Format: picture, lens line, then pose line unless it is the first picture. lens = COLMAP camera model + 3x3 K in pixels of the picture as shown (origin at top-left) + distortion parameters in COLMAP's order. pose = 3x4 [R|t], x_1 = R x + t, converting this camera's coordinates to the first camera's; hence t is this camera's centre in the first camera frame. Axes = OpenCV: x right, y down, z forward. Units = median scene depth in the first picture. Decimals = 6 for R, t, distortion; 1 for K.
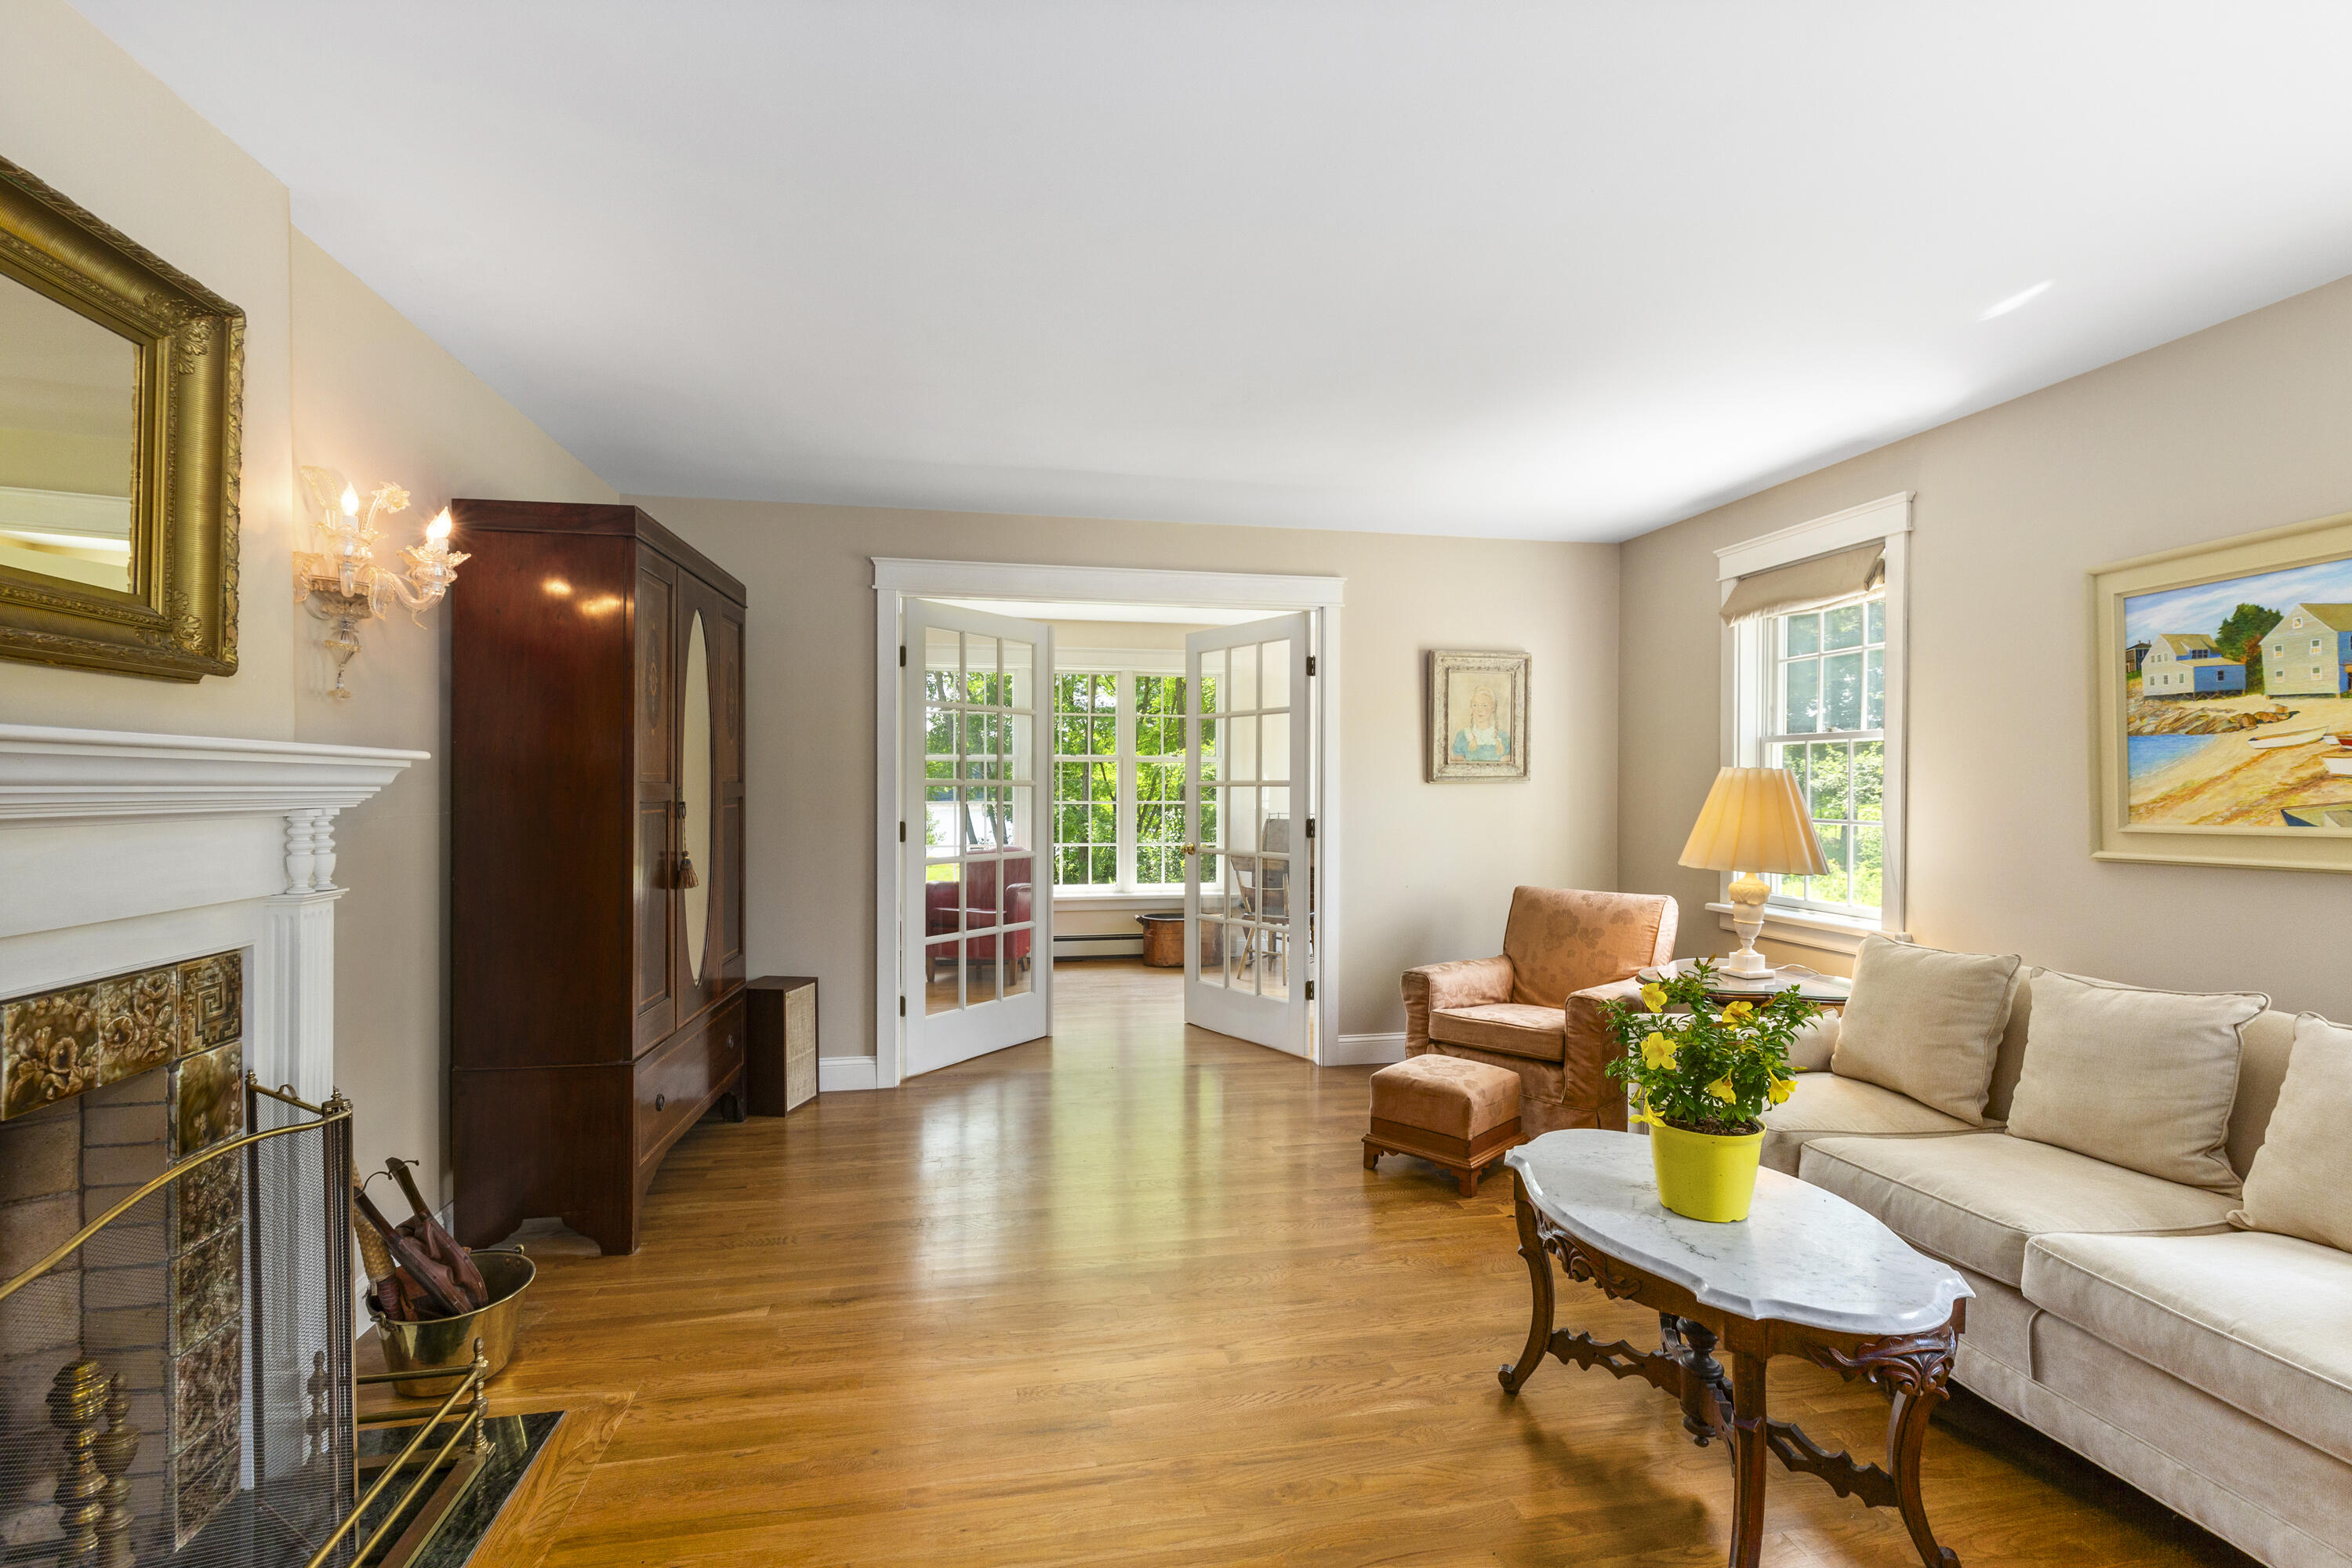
lens RADIAL K [[1062.2, 0, 1178.5], [0, 1062.2, 779.9], [0, 0, 1]] dist [0.003046, 0.000426]
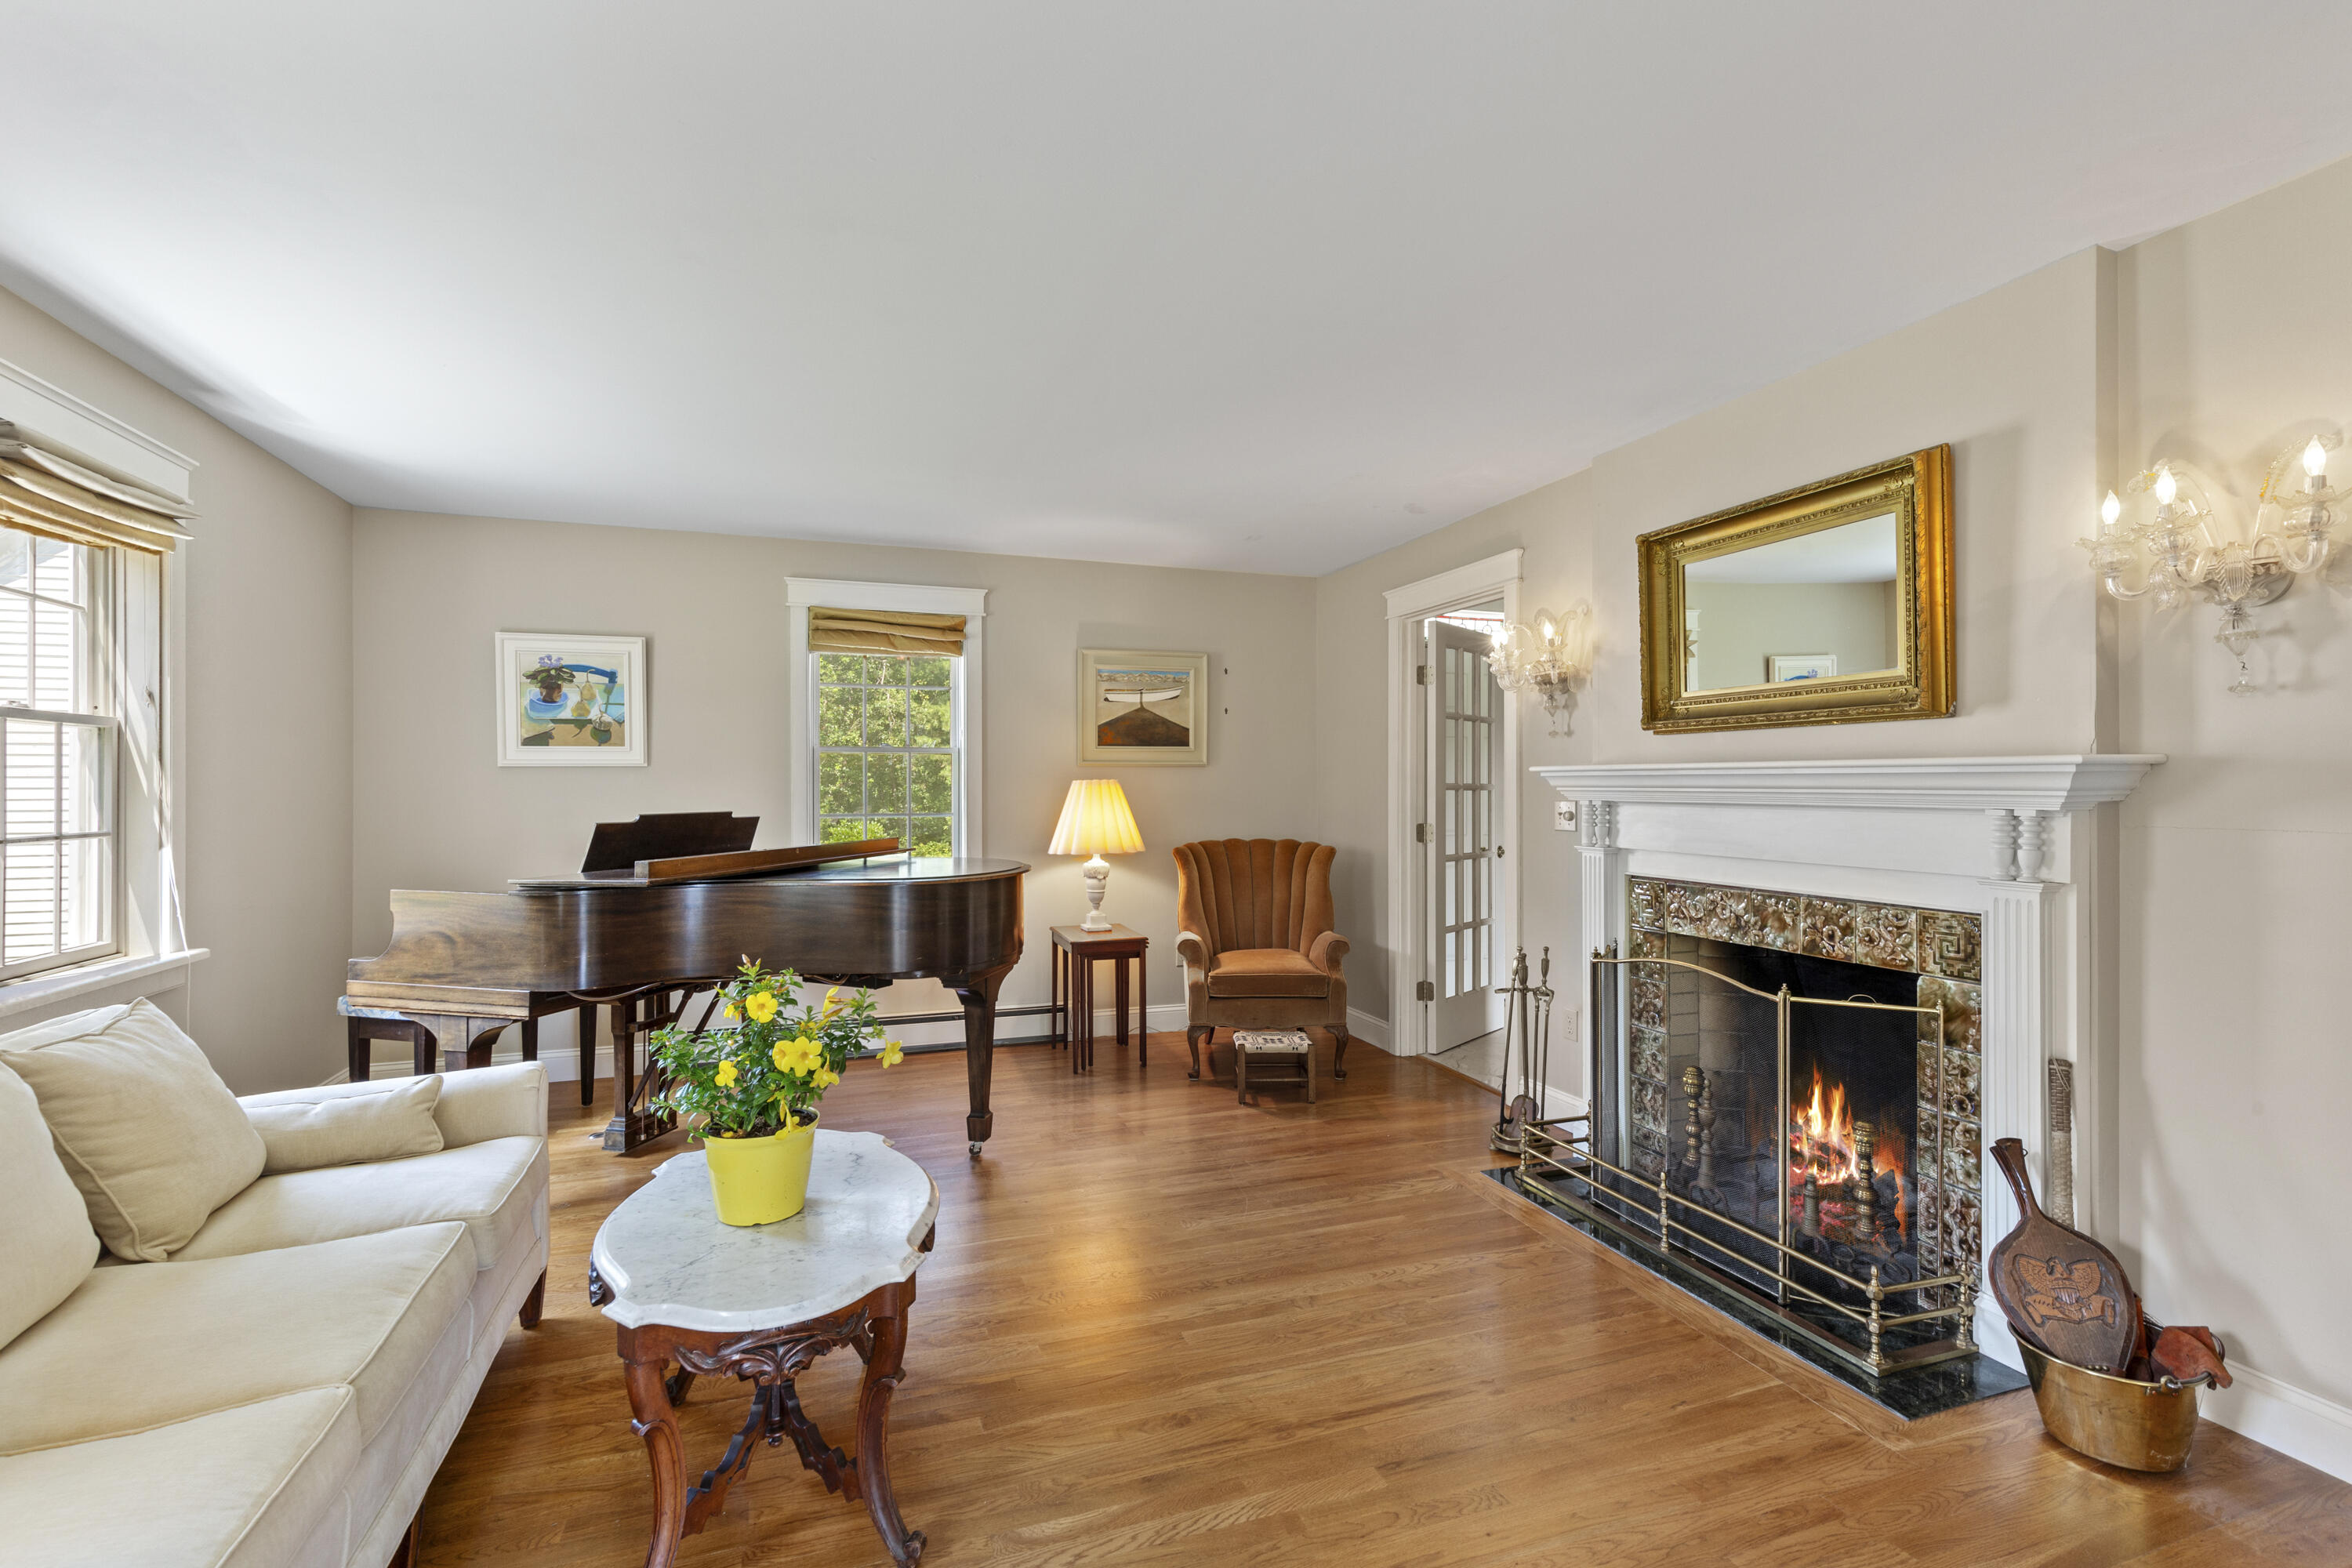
lens RADIAL K [[1062.2, 0, 1176.8], [0, 1062.2, 789.4], [0, 0, 1]] dist [0.003046, 0.000426]
pose [[-0.988408, -0.006099, -0.151700, 0.295917], [-0.005597, 0.999977, -0.003737, 0.019110], [0.151720, -0.002845, -0.988419, 2.276761]]
